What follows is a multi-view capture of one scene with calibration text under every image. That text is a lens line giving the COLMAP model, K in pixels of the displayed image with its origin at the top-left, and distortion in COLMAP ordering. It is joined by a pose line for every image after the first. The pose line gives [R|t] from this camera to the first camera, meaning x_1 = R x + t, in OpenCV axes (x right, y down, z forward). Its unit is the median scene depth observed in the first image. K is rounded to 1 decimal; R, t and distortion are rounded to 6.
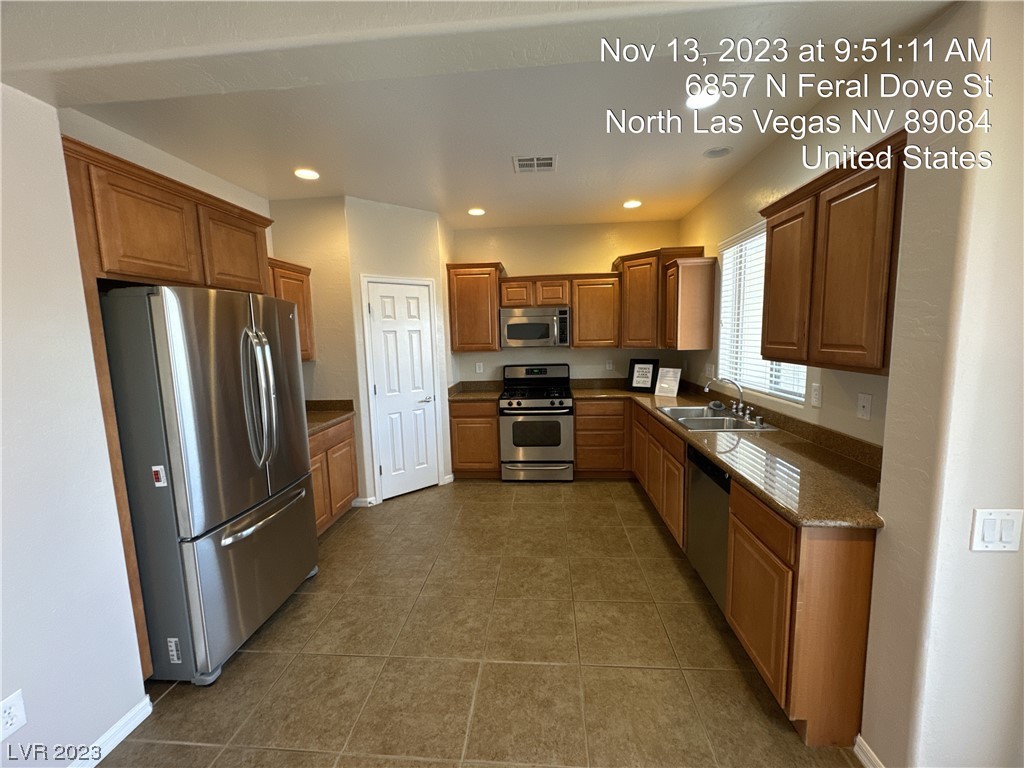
lens RADIAL K [[406.2, 0, 511.9], [0, 406.2, 383.8], [0, 0, 1]] dist [-0.001685, -0.000017]
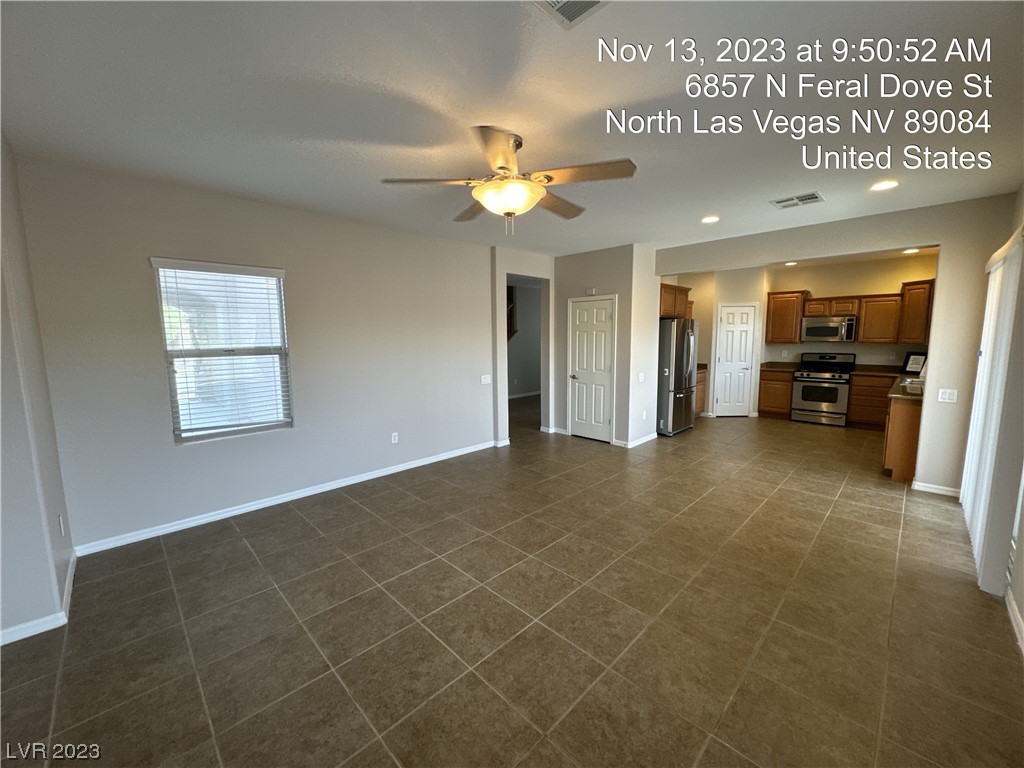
lens RADIAL K [[406.2, 0, 511.5], [0, 406.2, 382.7], [0, 0, 1]] dist [-0.001685, -0.000017]
pose [[0.760142, 0.095395, -0.642716, 0.162200], [-0.089890, 0.995092, 0.041383, 0.119376], [0.643509, 0.026317, 0.764986, -1.048943]]
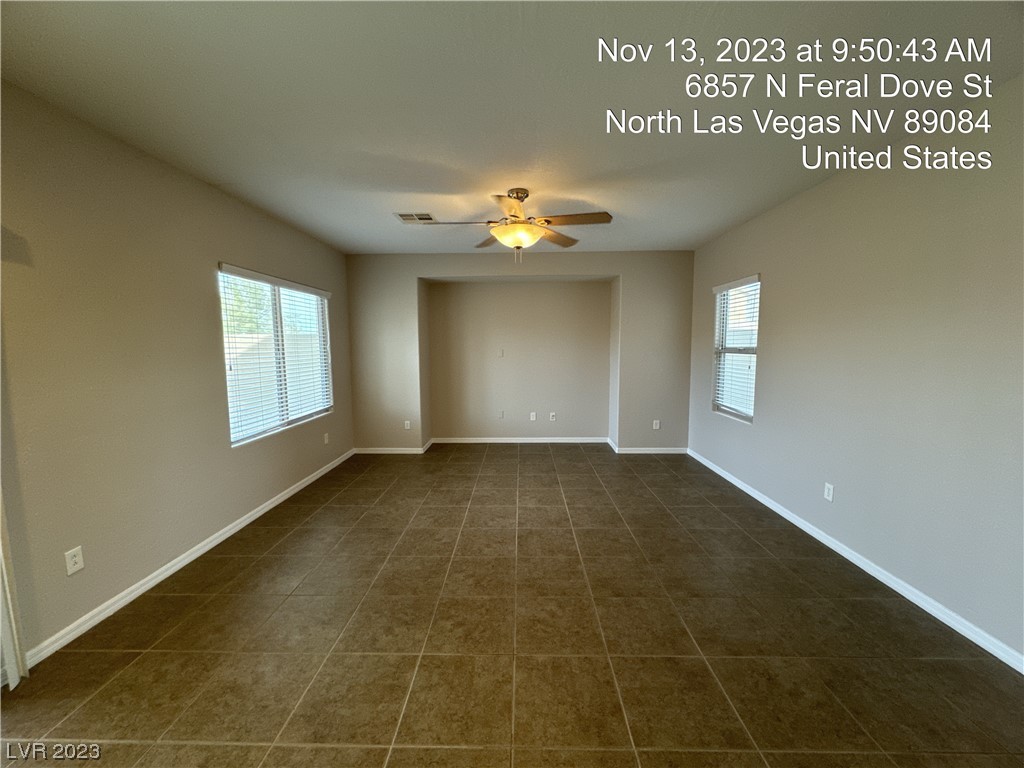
lens RADIAL K [[406.2, 0, 513.7], [0, 406.2, 384.1], [0, 0, 1]] dist [-0.001685, -0.000017]
pose [[-0.997346, 0.039641, -0.061065, -0.177980], [0.025402, 0.975532, 0.218386, -0.014427], [0.068227, 0.216255, -0.973950, 0.210282]]
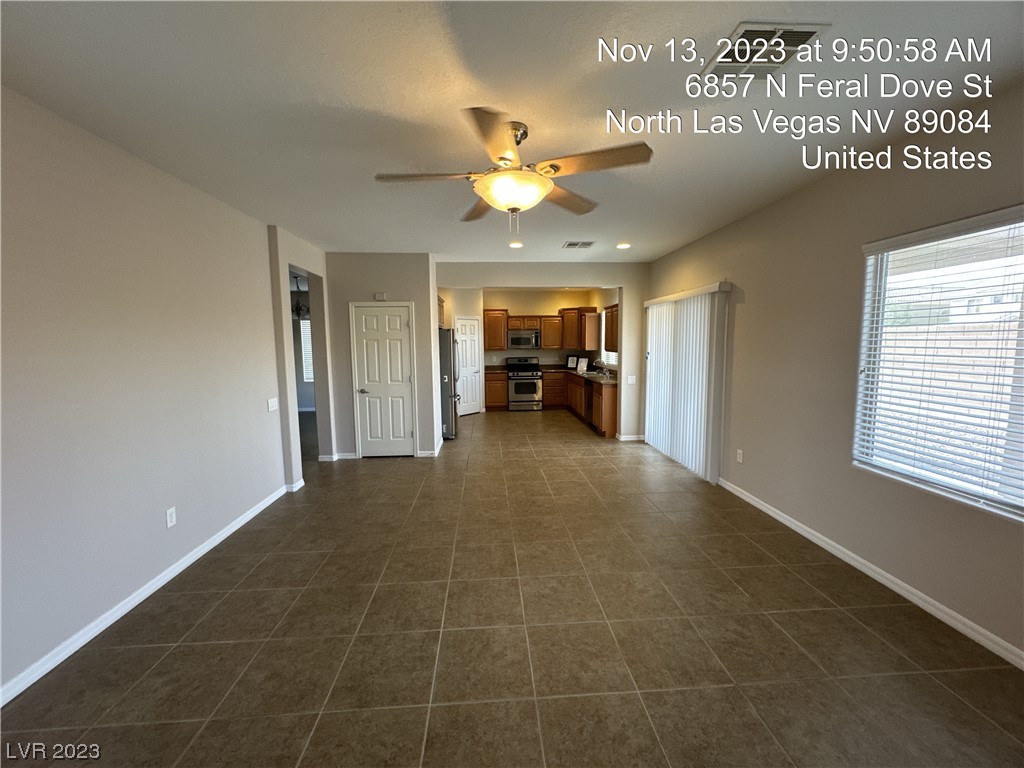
lens RADIAL K [[406.2, 0, 512.3], [0, 406.2, 384.2], [0, 0, 1]] dist [-0.001685, -0.000017]
pose [[0.989120, 0.000895, 0.147107, -0.325415], [0.002127, 0.999790, -0.020390, 0.143686], [-0.147095, 0.020481, 0.988910, -1.133748]]
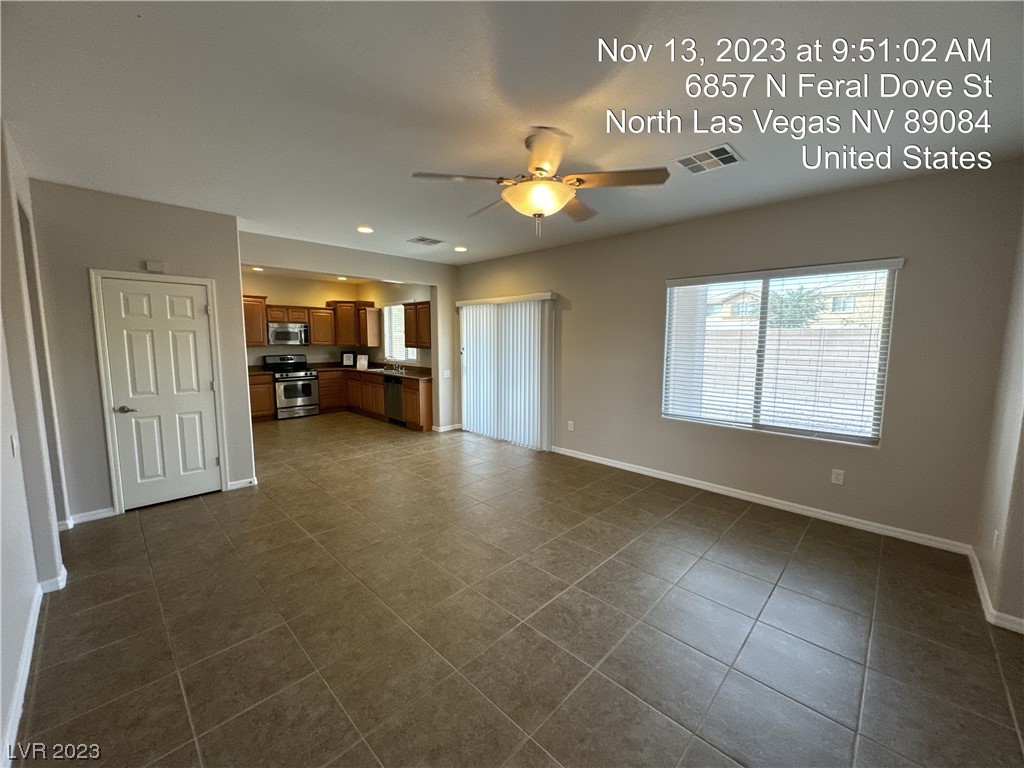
lens RADIAL K [[406.2, 0, 512.5], [0, 406.2, 382.9], [0, 0, 1]] dist [-0.001685, -0.000017]
pose [[0.635980, -0.056504, 0.769634, -0.735502], [0.072559, 0.997276, 0.013259, 0.131192], [-0.768287, 0.047412, 0.638347, -0.939711]]
